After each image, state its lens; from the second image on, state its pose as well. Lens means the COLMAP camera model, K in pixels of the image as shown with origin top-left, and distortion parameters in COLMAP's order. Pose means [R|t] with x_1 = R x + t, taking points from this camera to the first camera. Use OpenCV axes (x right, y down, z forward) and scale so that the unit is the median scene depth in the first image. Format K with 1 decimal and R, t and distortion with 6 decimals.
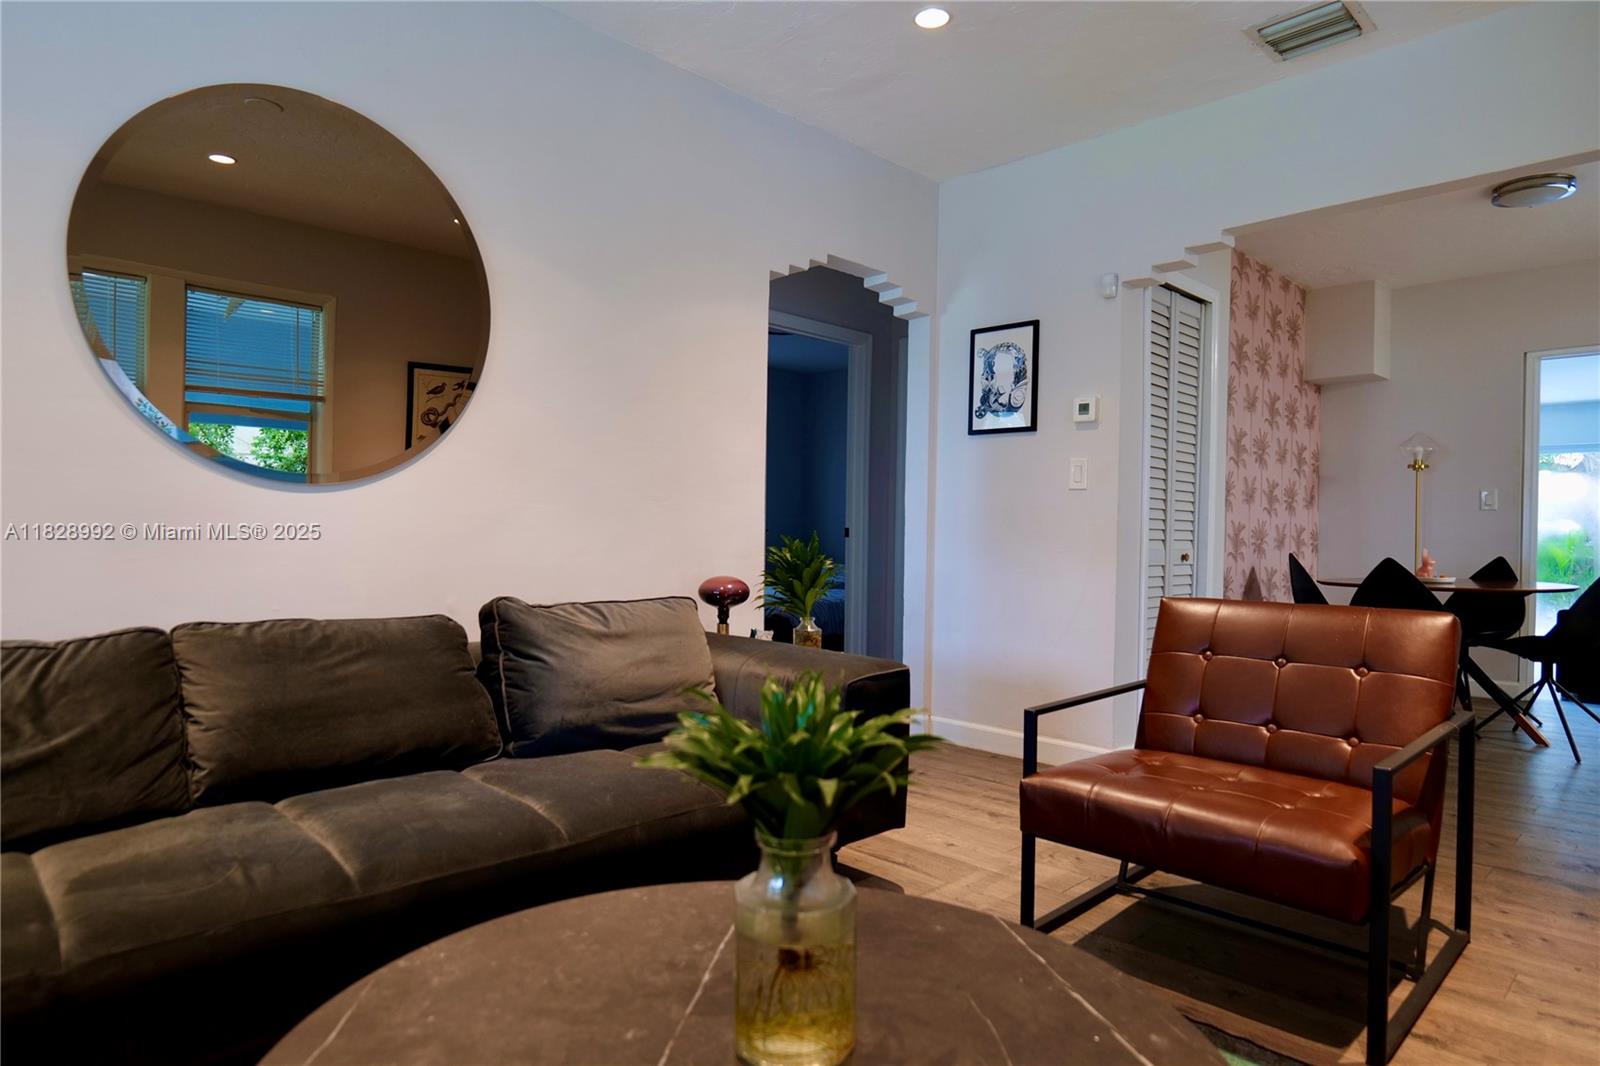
lens RADIAL K [[932.8, 0, 795.4], [0, 932.8, 538.0], [0, 0, 1]] dist [-0.023891, 0.010117]
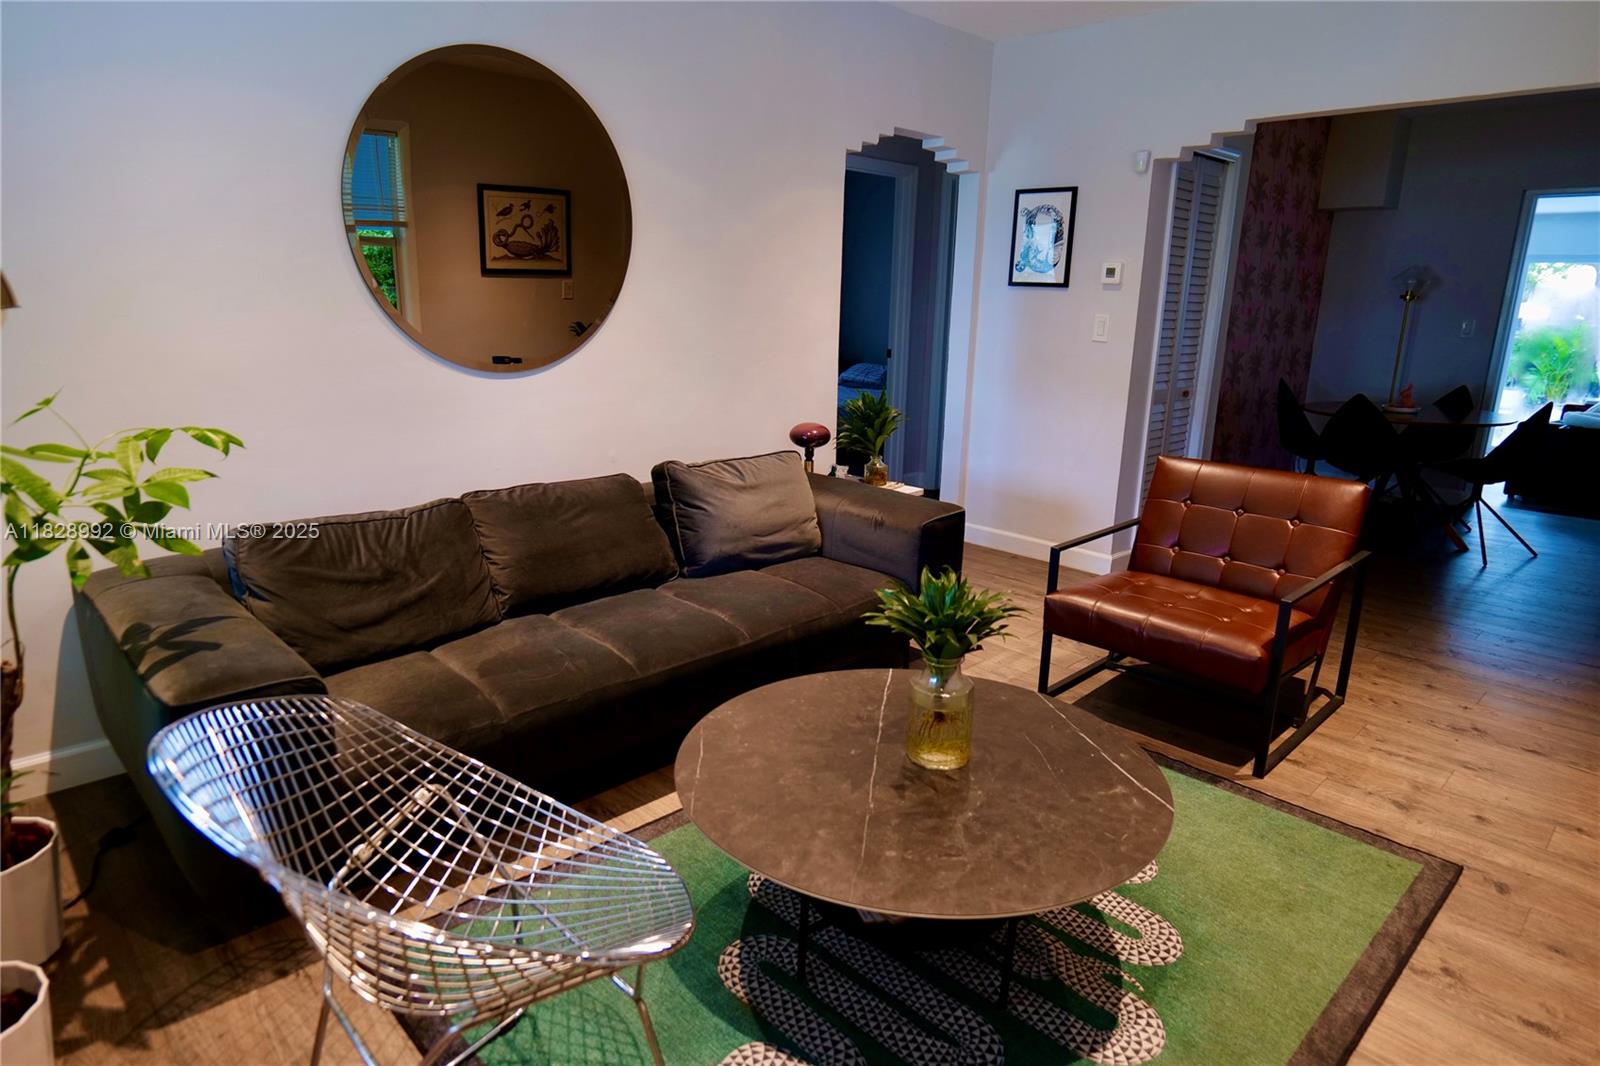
lens RADIAL K [[932.8, 0, 795.4], [0, 932.8, 538.0], [0, 0, 1]] dist [-0.023891, 0.010117]
pose [[0.999982, 0.005301, -0.002775, -0.135843], [-0.004446, 0.968649, 0.248394, -0.176222], [0.004005, -0.248377, 0.968655, -0.358983]]
